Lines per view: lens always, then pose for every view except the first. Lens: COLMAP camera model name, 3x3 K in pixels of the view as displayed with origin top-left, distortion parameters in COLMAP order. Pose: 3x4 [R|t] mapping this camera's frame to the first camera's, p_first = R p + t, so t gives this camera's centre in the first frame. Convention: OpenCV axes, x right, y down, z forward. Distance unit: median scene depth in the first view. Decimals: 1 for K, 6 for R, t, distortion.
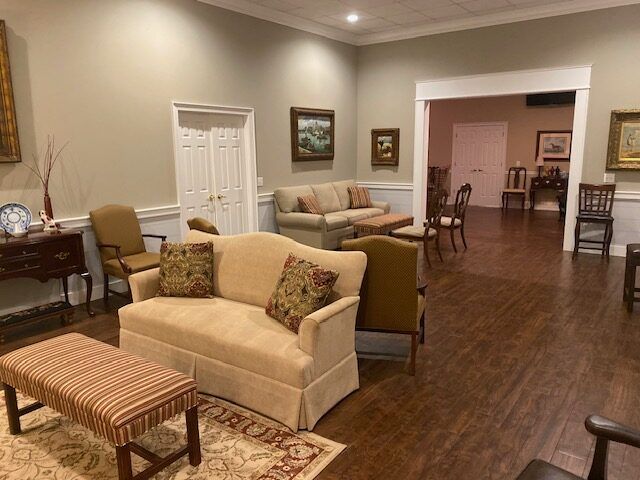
lens RADIAL K [[480.3, 0, 320.0], [0, 480.3, 240.0], [0, 0, 1]] dist [-0.001392, -0.003916]
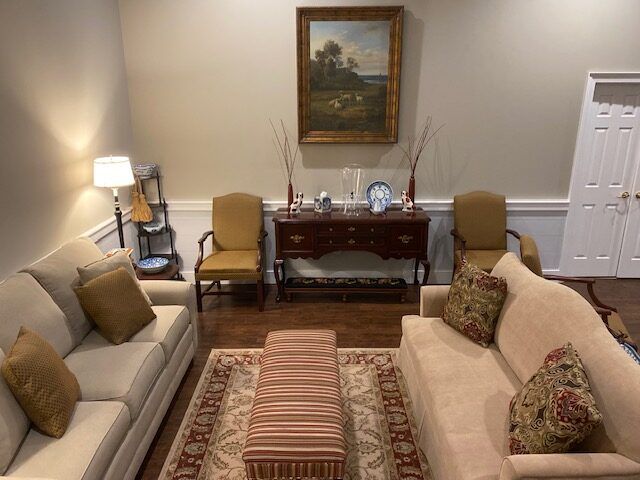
lens RADIAL K [[478.4, 0, 320.0], [0, 478.4, 240.0], [0, 0, 1]] dist [-0.001183, -0.000476]
pose [[0.572577, 0.248869, -0.781166, 0.159922], [-0.159064, 0.968431, 0.191939, -0.131146], [0.804273, 0.014355, 0.594087, 0.235448]]
